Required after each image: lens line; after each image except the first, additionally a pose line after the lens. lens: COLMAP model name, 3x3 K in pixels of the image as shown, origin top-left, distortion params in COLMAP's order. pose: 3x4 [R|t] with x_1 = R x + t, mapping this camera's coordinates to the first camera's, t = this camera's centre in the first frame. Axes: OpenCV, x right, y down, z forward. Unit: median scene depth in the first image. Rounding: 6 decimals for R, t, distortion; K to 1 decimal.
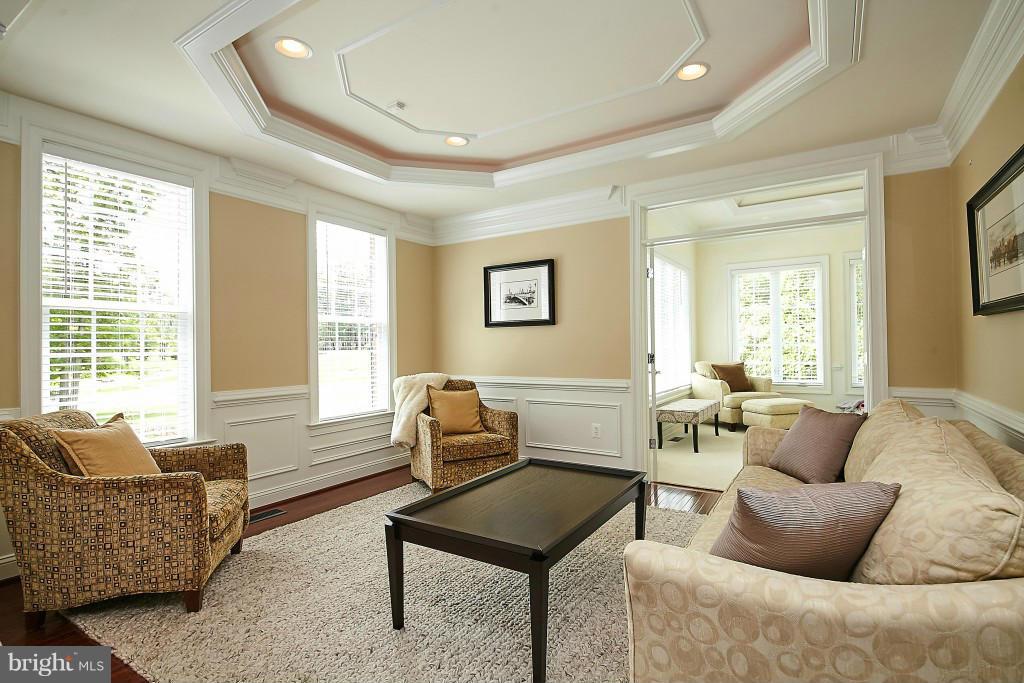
lens RADIAL K [[500.1, 0, 516.0], [0, 500.1, 345.0], [0, 0, 1]] dist [0.017891, -0.017628]
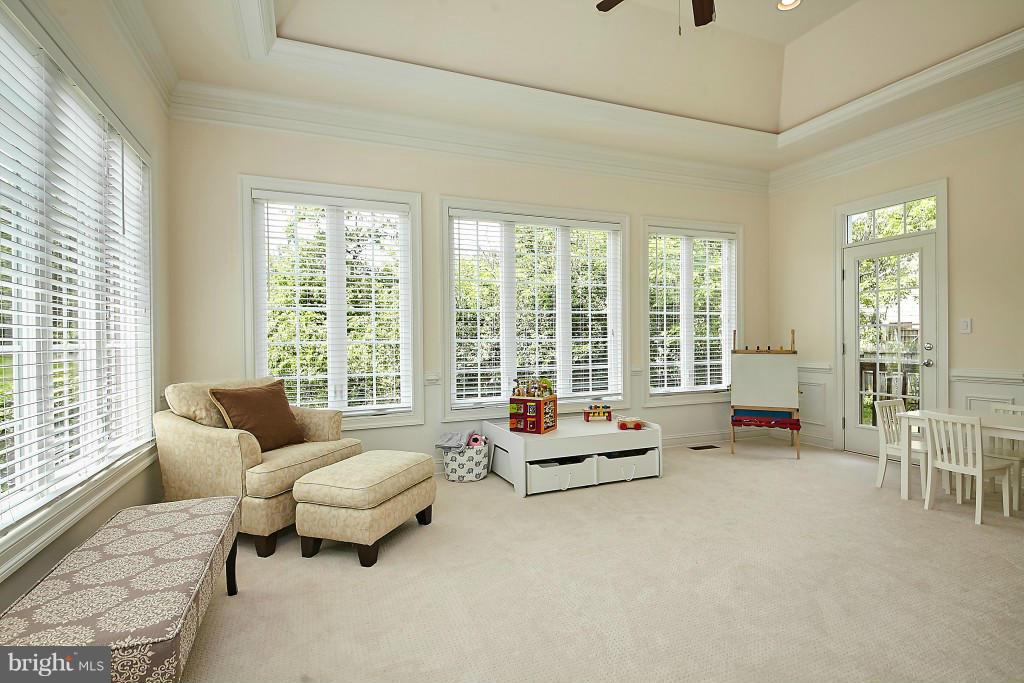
lens RADIAL K [[500.1, 0, 517.8], [0, 500.1, 344.5], [0, 0, 1]] dist [0.017891, -0.017628]
pose [[0.572813, -0.003013, 0.819680, 0.195417], [-0.000948, 0.999990, 0.004338, -0.000683], [-0.819685, -0.003262, 0.572805, 0.555404]]
